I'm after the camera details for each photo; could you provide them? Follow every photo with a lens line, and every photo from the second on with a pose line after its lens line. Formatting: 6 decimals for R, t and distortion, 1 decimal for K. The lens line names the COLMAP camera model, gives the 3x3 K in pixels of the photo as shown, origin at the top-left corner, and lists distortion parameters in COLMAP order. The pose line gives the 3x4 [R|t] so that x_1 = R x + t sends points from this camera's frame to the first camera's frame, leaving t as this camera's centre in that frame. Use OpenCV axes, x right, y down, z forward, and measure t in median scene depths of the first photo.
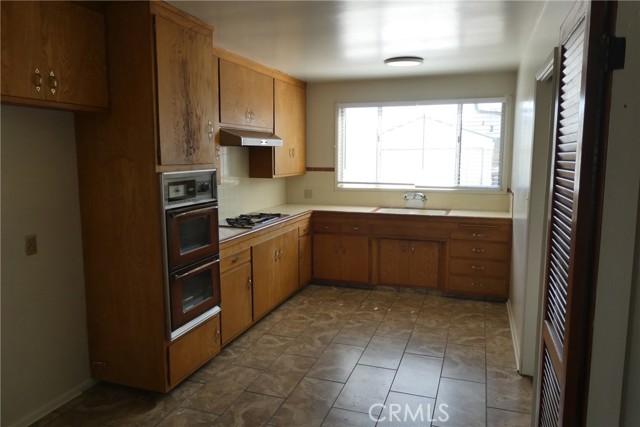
lens RADIAL K [[451.2, 0, 322.3], [0, 451.2, 213.2], [0, 0, 1]] dist [-0.027283, 0.002415]
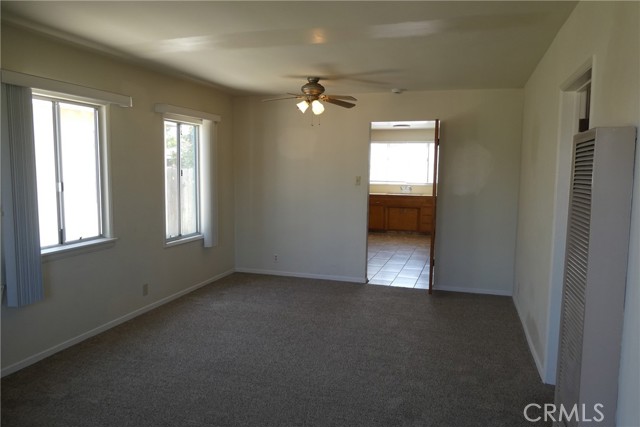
lens RADIAL K [[451.2, 0, 318.1], [0, 451.2, 212.8], [0, 0, 1]] dist [-0.027283, 0.002415]
pose [[0.999719, 0.012866, 0.019903, -0.191502], [-0.012155, 0.999298, -0.035431, 0.127574], [-0.020345, 0.035179, 0.999174, -0.848066]]
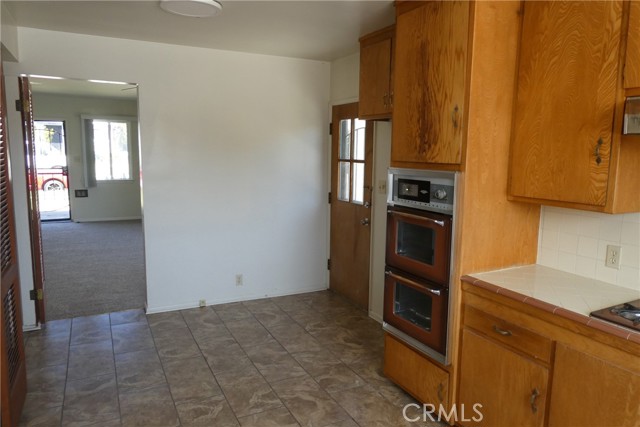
lens RADIAL K [[451.2, 0, 320.3], [0, 451.2, 212.4], [0, 0, 1]] dist [-0.027283, 0.002415]
pose [[-0.692305, 0.092367, -0.715669, 0.481355], [-0.107707, 0.967437, 0.229052, -0.197894], [0.713521, 0.235656, -0.659813, 1.492144]]
